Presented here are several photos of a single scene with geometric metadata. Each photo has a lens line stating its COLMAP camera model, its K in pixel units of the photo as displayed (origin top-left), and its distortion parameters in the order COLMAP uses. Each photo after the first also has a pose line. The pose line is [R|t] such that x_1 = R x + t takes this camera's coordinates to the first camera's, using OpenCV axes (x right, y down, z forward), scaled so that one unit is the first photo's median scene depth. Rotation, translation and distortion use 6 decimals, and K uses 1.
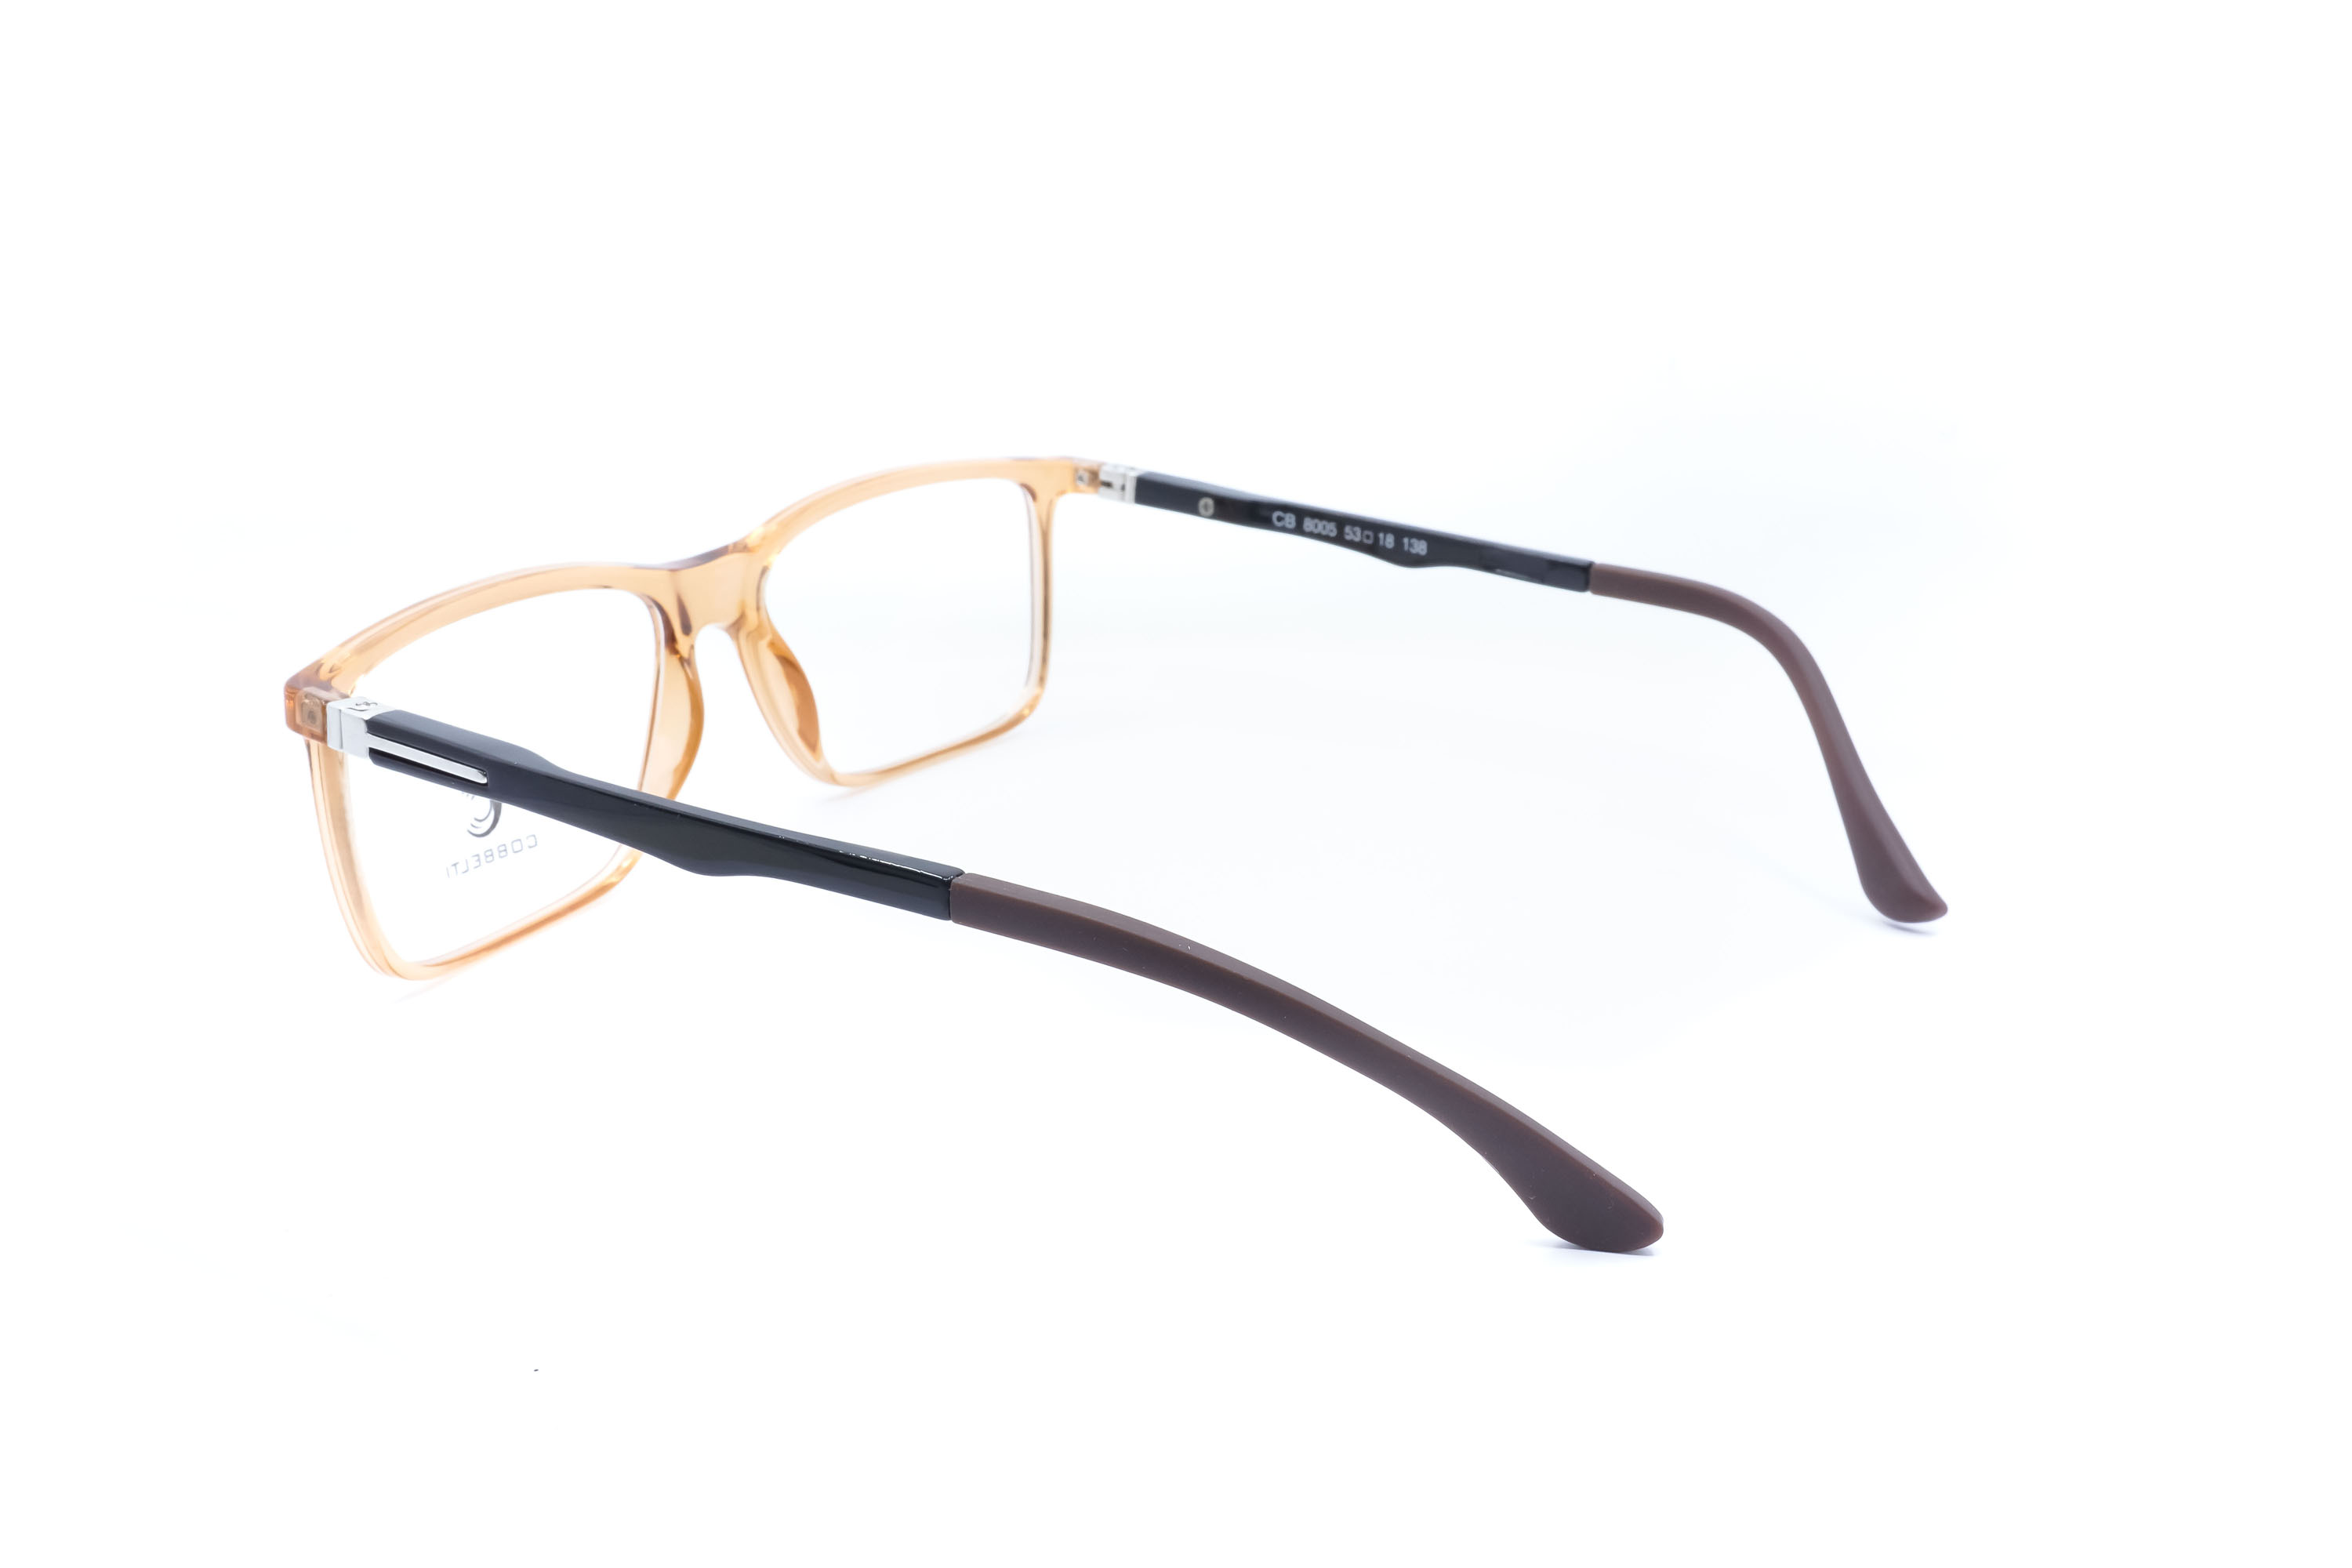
lens RADIAL K [[2644.9, 0, 1185.5], [0, 2644.9, 762.7], [0, 0, 1]] dist [-0.004648, 0.000000]
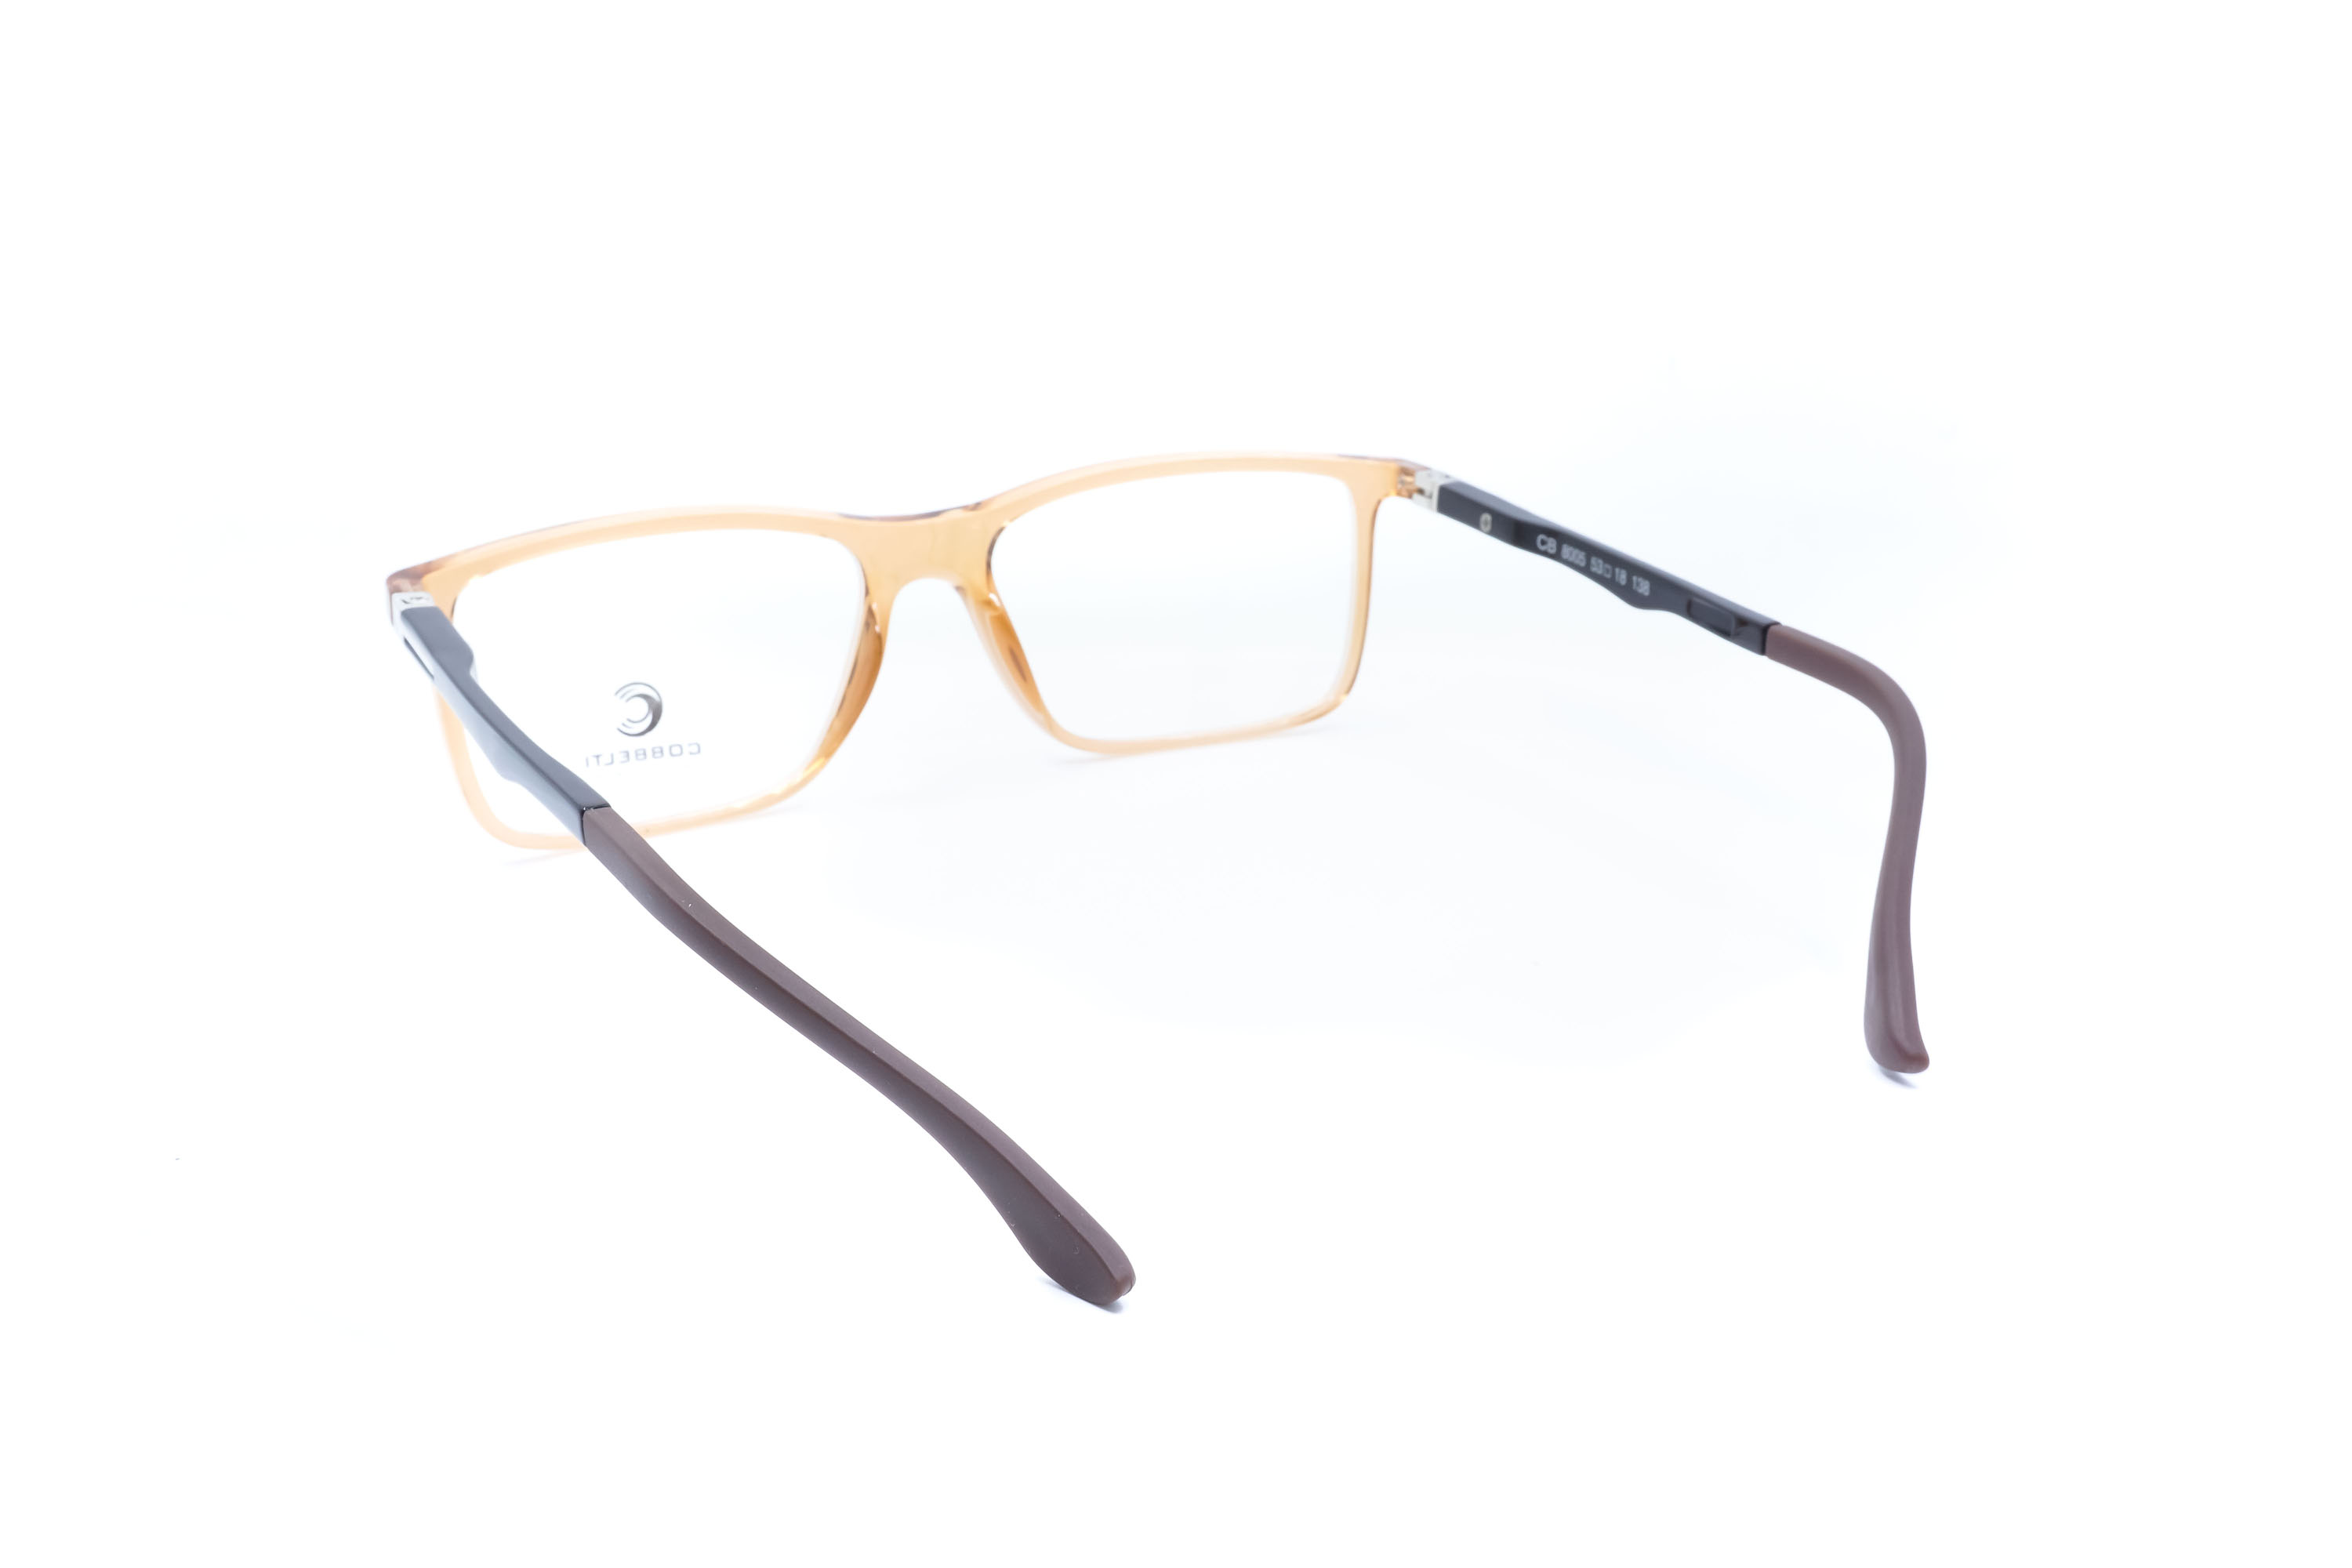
lens RADIAL K [[2644.9, 0, 1165.3], [0, 2644.9, 787.0], [0, 0, 1]] dist [-0.004648, 0.000000]
pose [[0.859663, 0.151937, -0.487744, 0.403938], [-0.145660, 0.988017, 0.051048, -0.034524], [0.489655, 0.027161, 0.871493, 0.107182]]
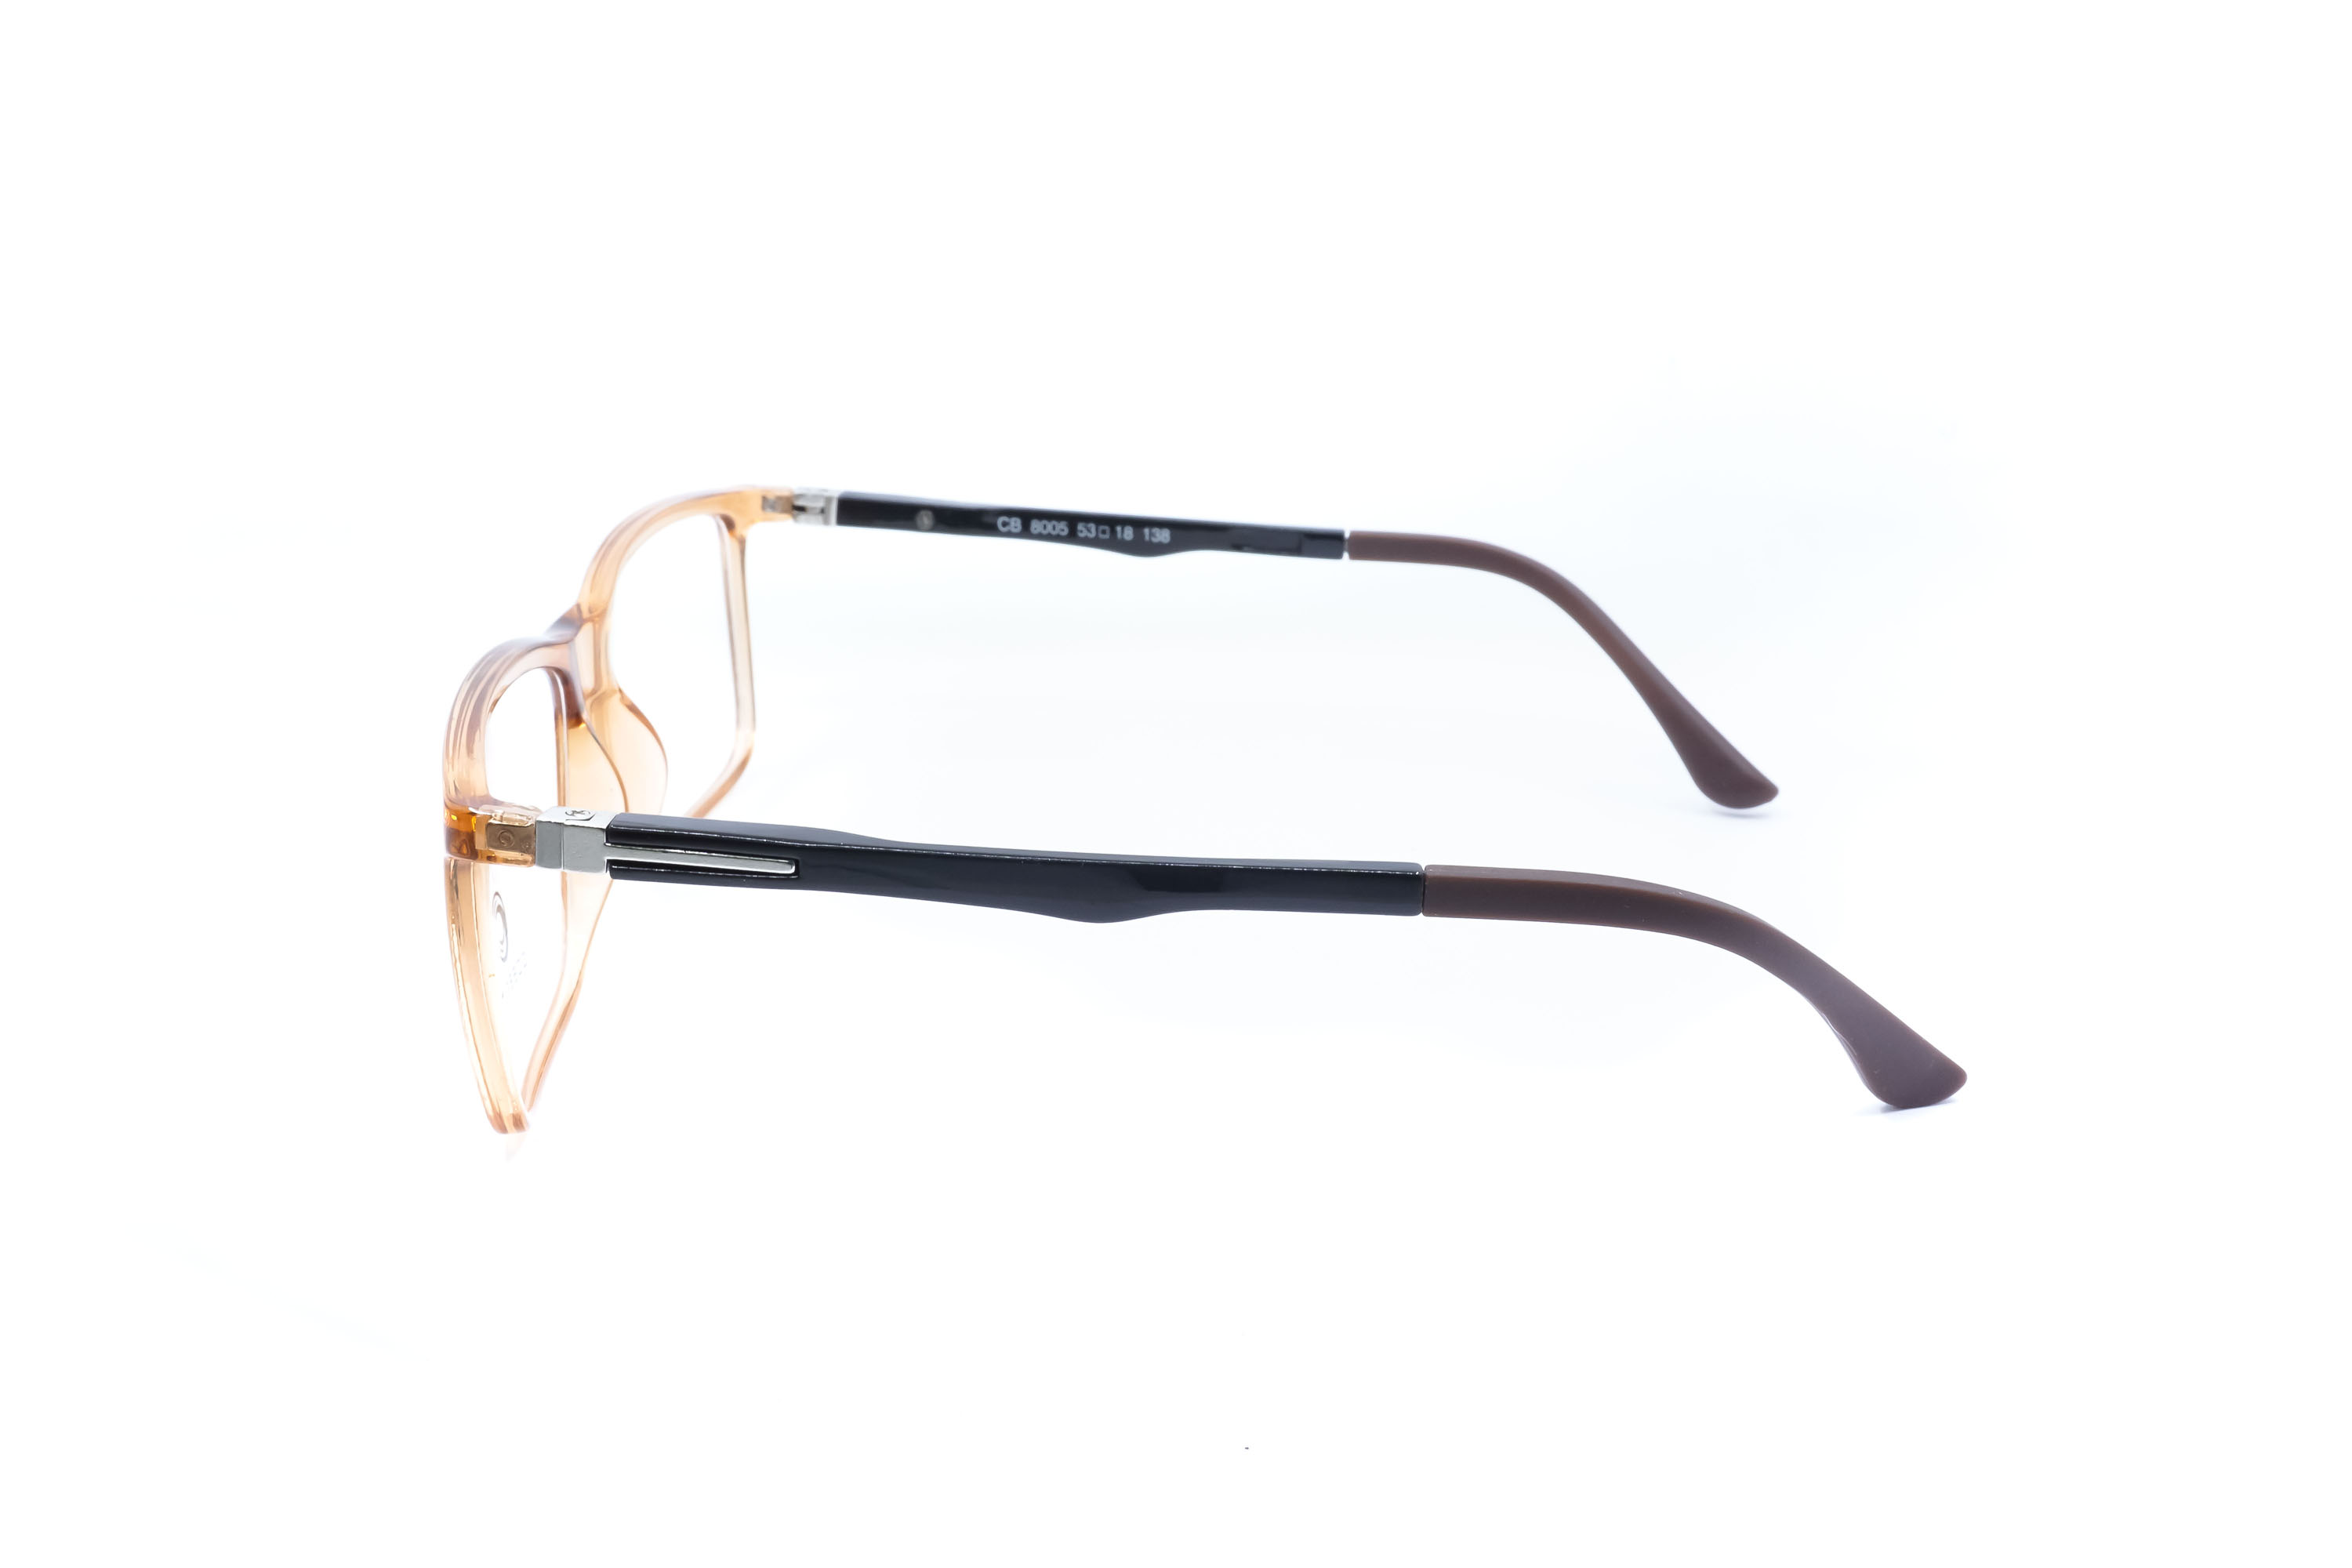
lens RADIAL K [[2644.9, 0, 1176.9], [0, 2644.9, 773.7], [0, 0, 1]] dist [-0.004648, 0.000000]
pose [[0.867412, -0.147369, 0.475267, -0.402435], [0.146764, 0.988417, 0.038624, -0.028891], [-0.475454, 0.036249, 0.878994, 0.099311]]
